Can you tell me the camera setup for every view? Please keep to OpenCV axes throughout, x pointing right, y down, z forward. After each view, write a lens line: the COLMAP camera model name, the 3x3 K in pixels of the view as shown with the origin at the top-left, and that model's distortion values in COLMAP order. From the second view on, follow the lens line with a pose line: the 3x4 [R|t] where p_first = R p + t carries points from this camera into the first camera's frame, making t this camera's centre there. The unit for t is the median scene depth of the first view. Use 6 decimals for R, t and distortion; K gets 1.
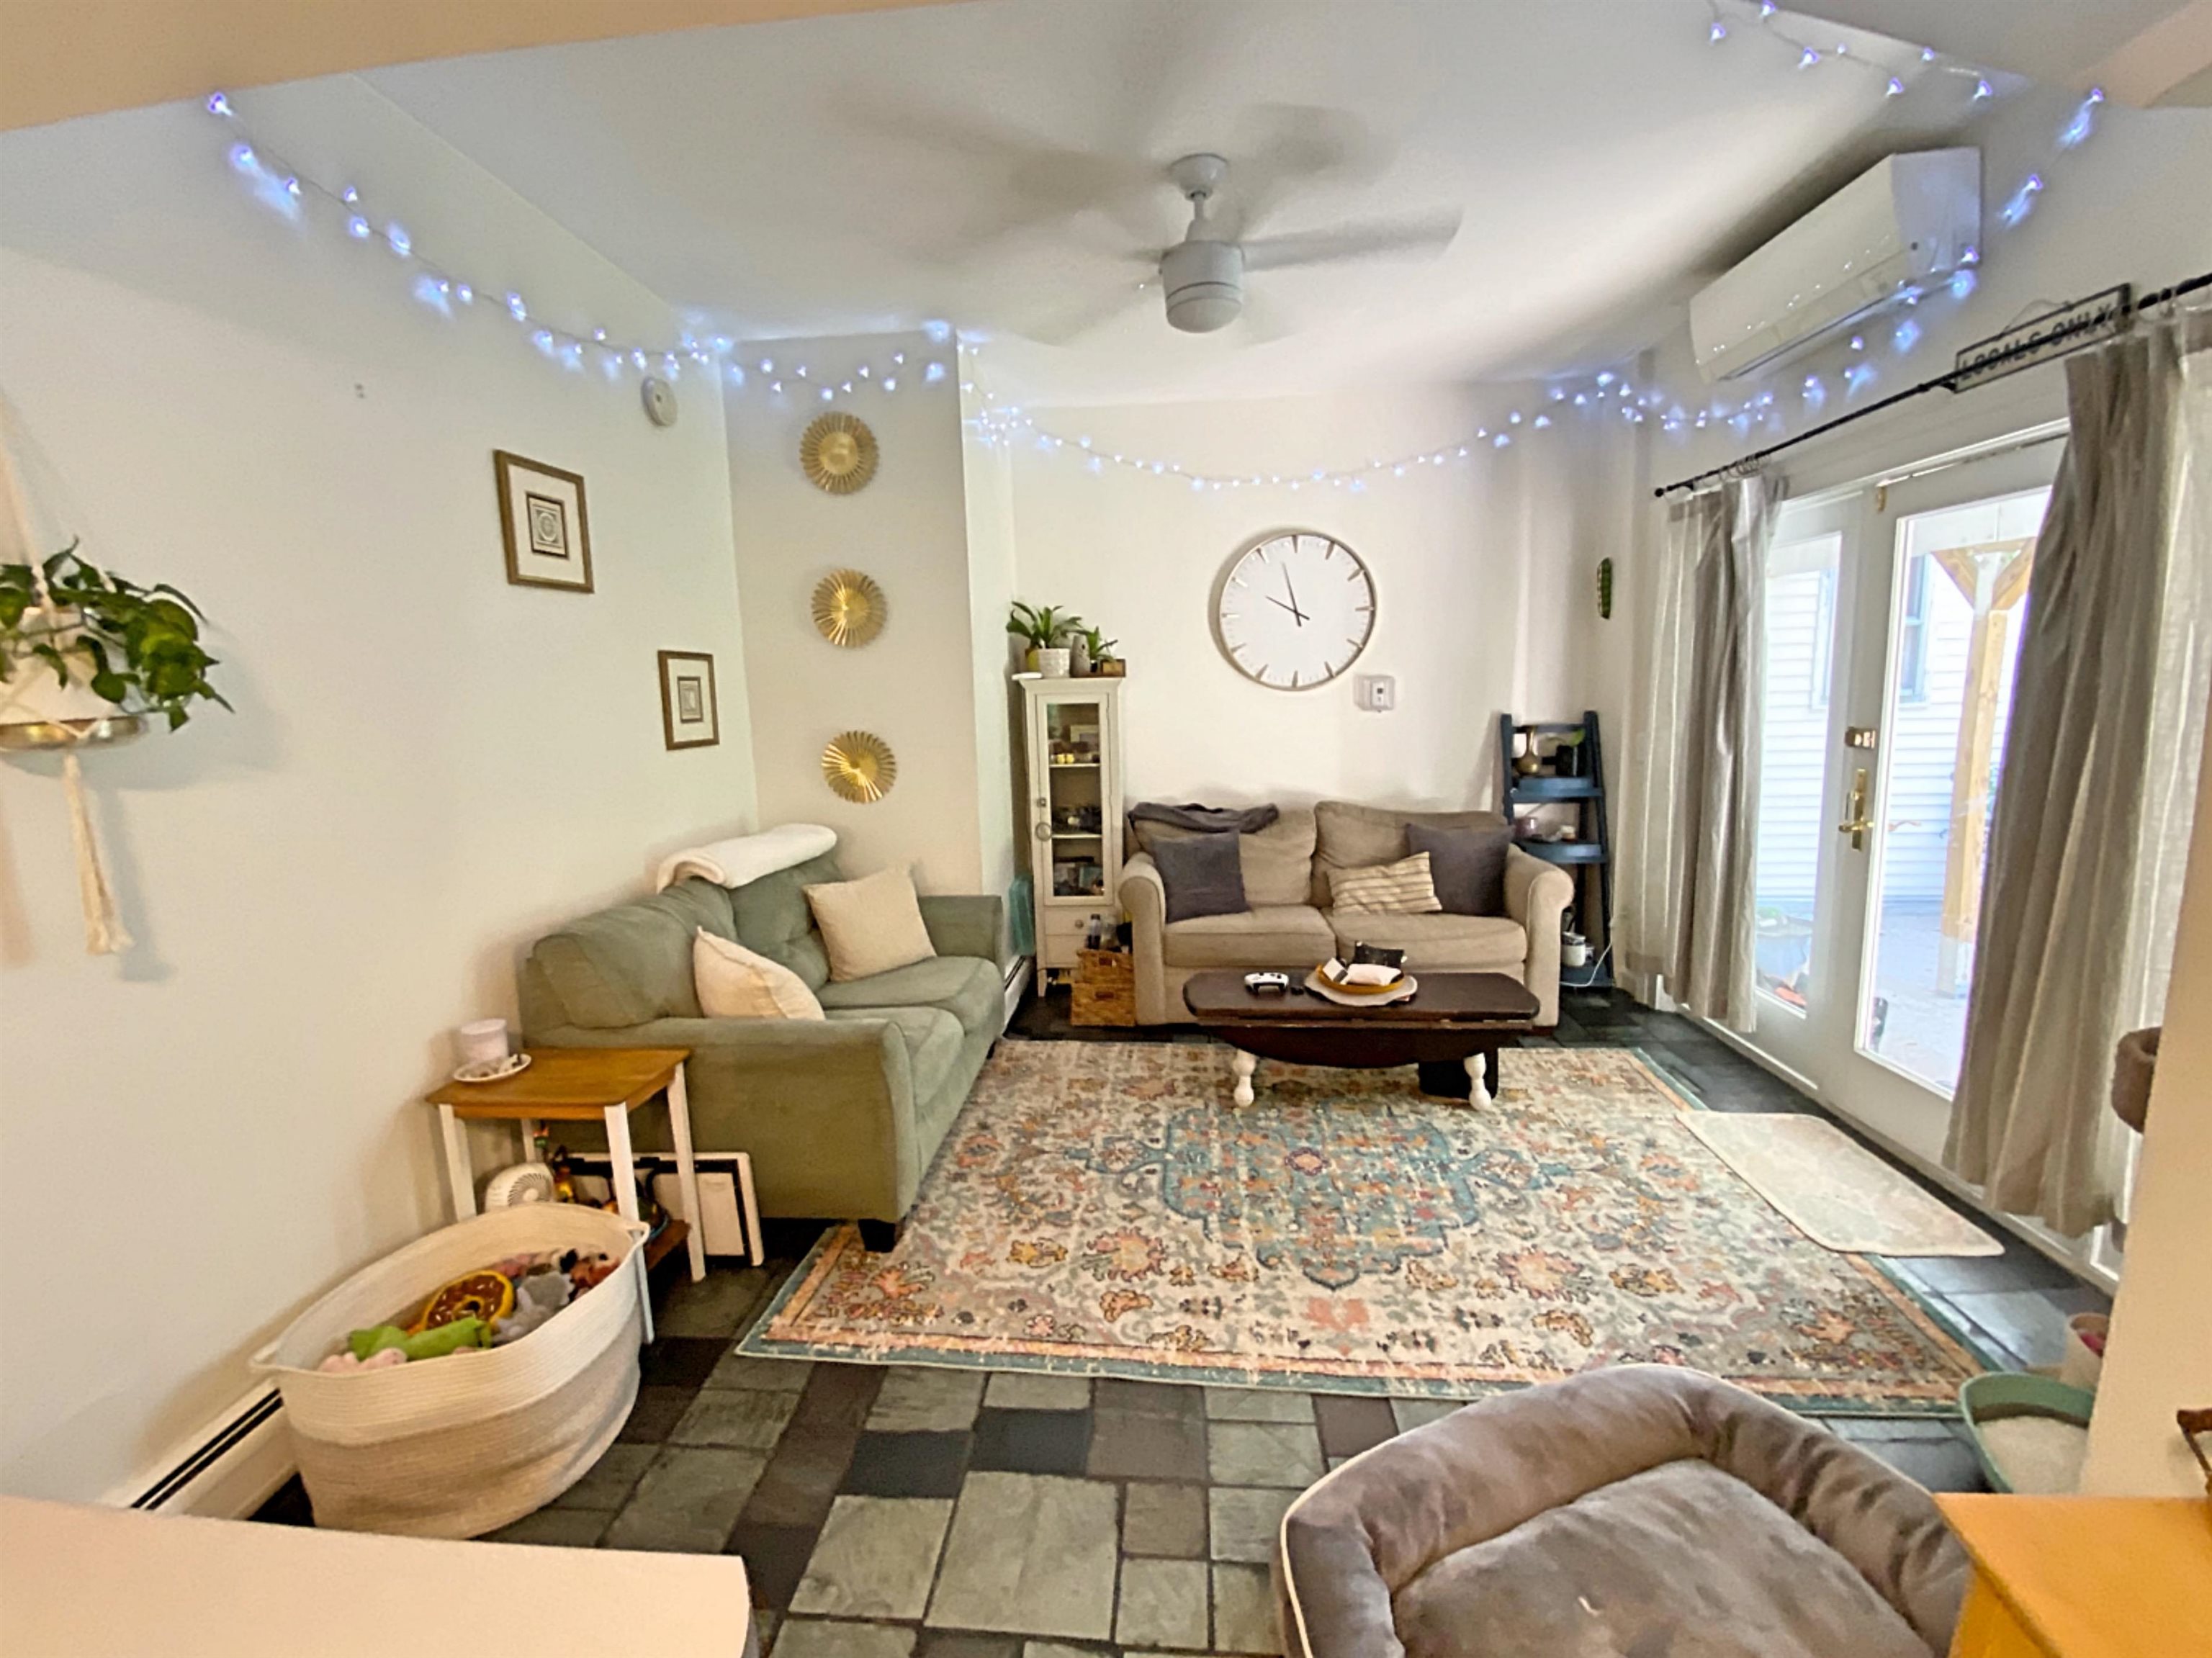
lens RADIAL K [[949.8, 0, 1105.7], [0, 949.8, 815.5], [0, 0, 1]] dist [-0.025522, -0.000393]
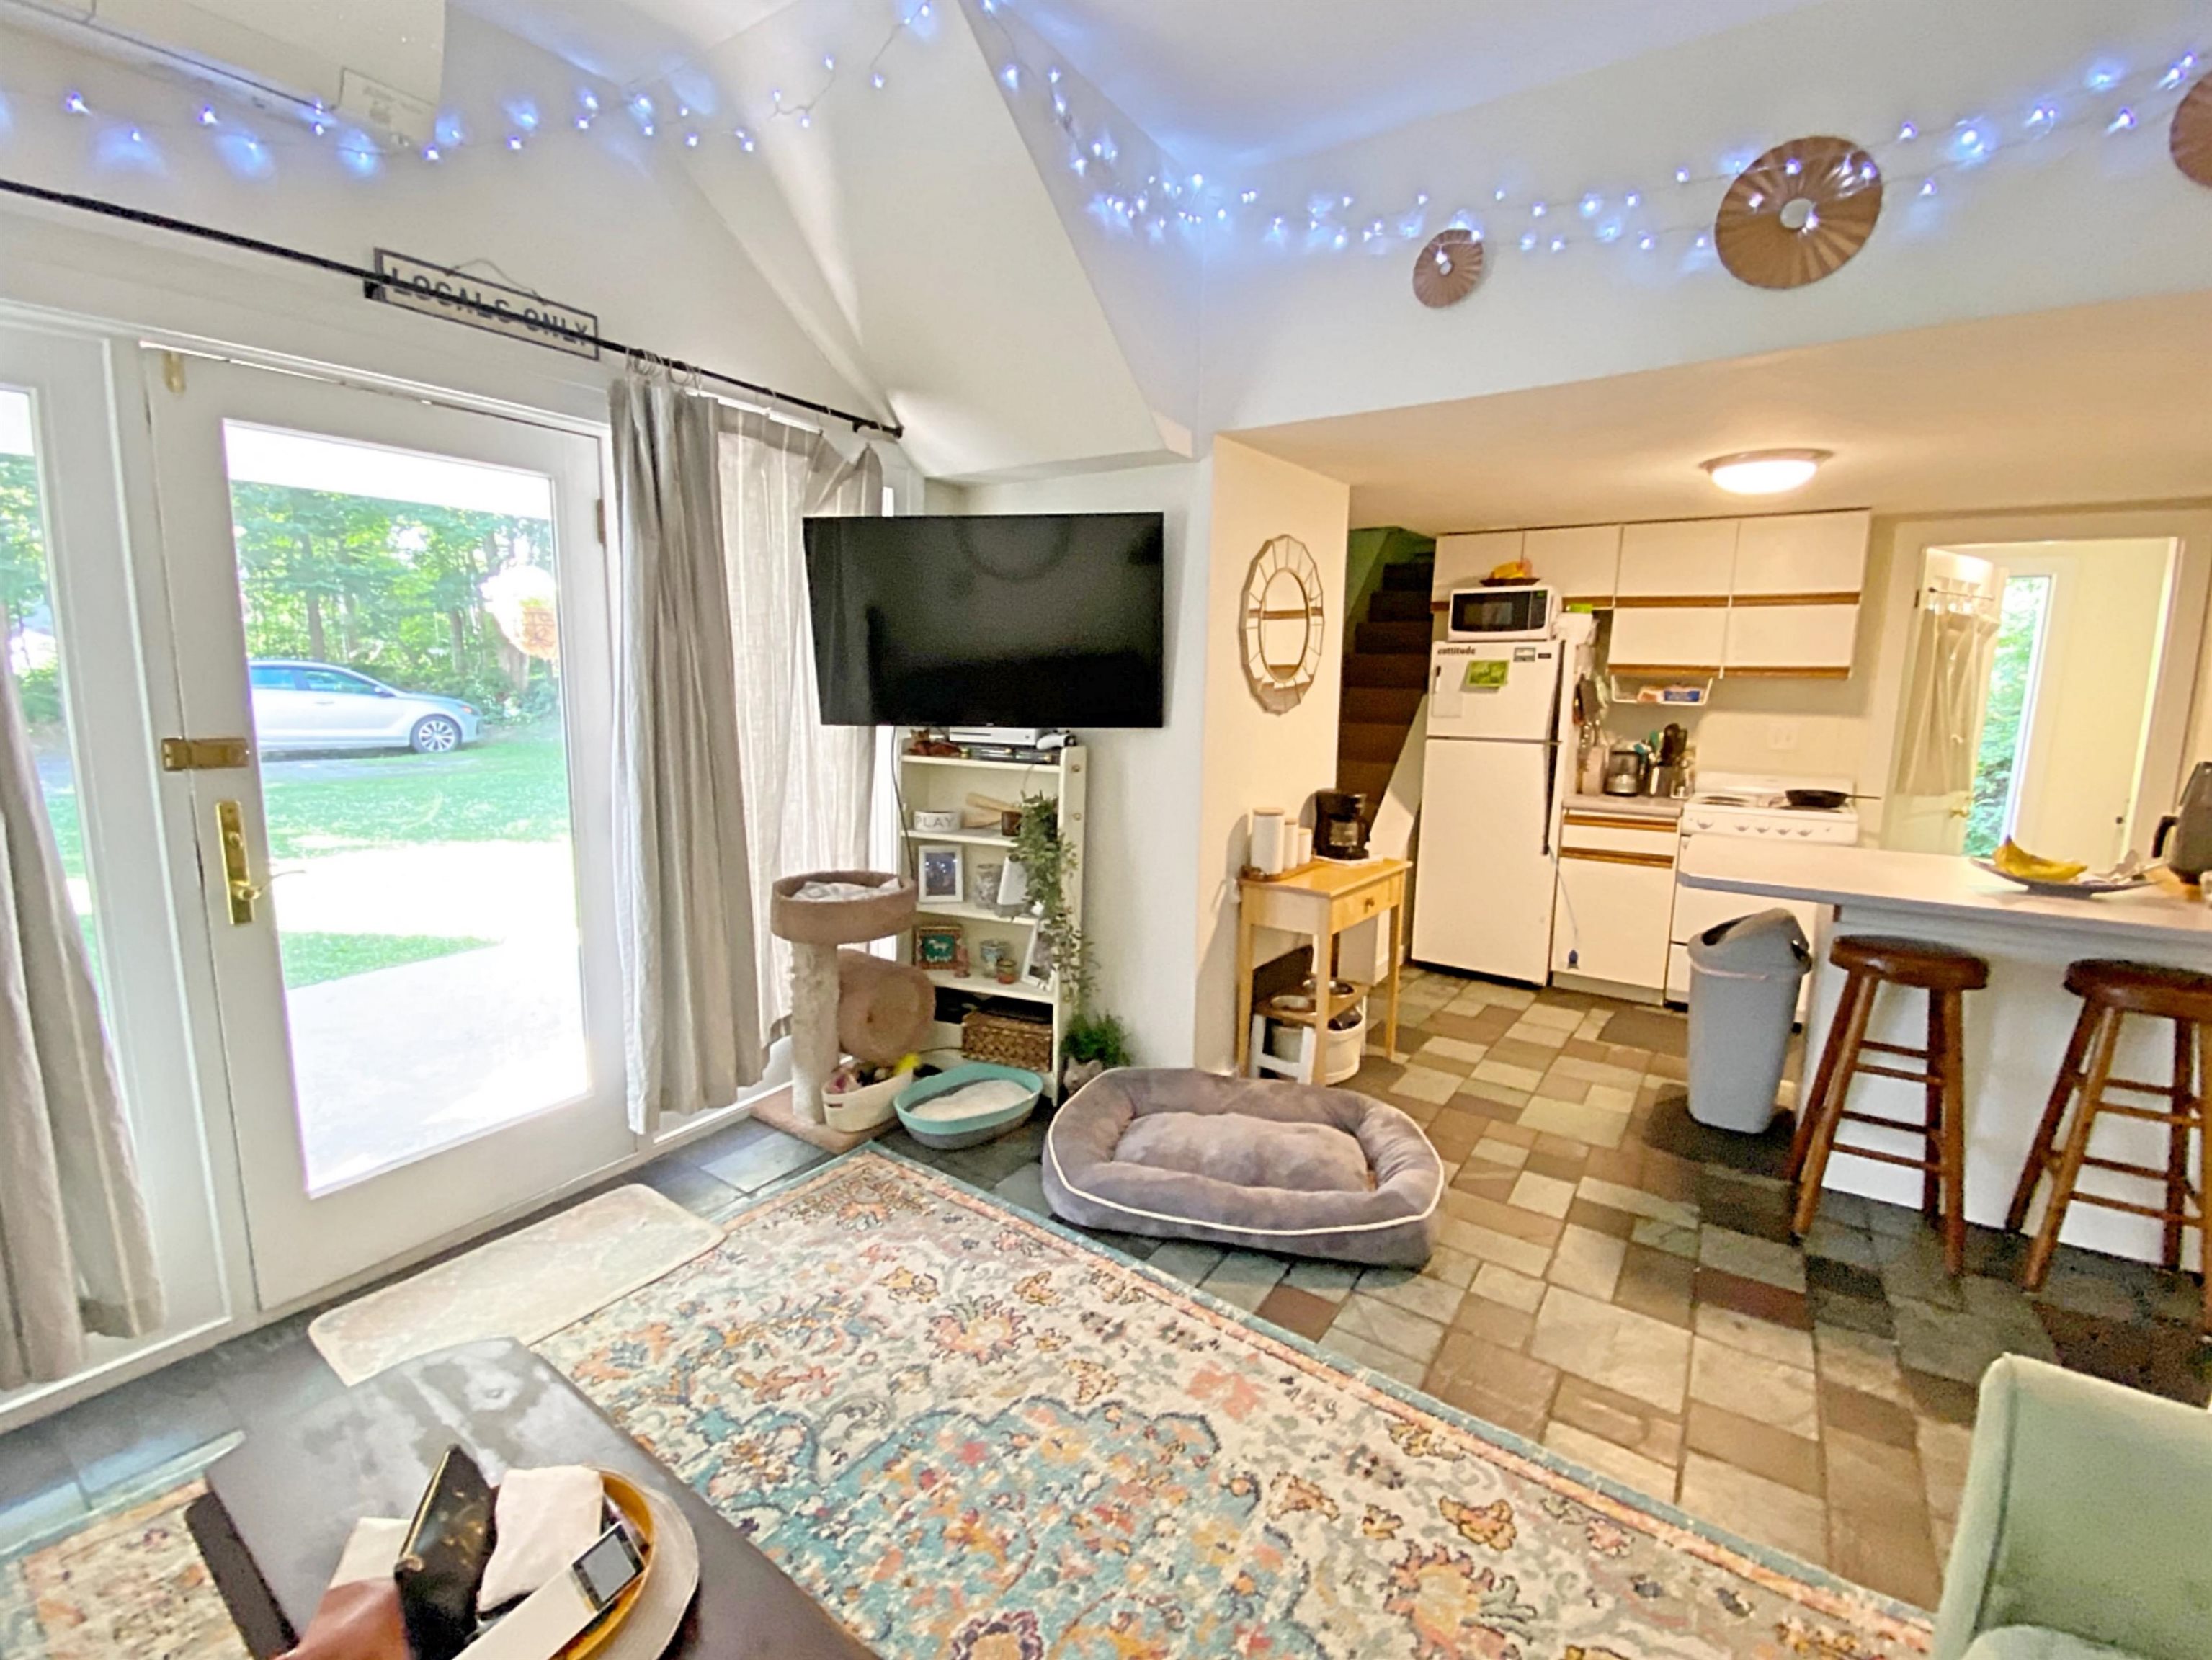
lens RADIAL K [[949.8, 0, 1115.8], [0, 949.8, 833.6], [0, 0, 1]] dist [-0.025522, -0.000393]
pose [[-0.870880, -0.064188, 0.487287, -0.050377], [0.082315, 0.958385, 0.273356, -0.193790], [-0.484554, 0.278171, -0.829354, 1.553300]]
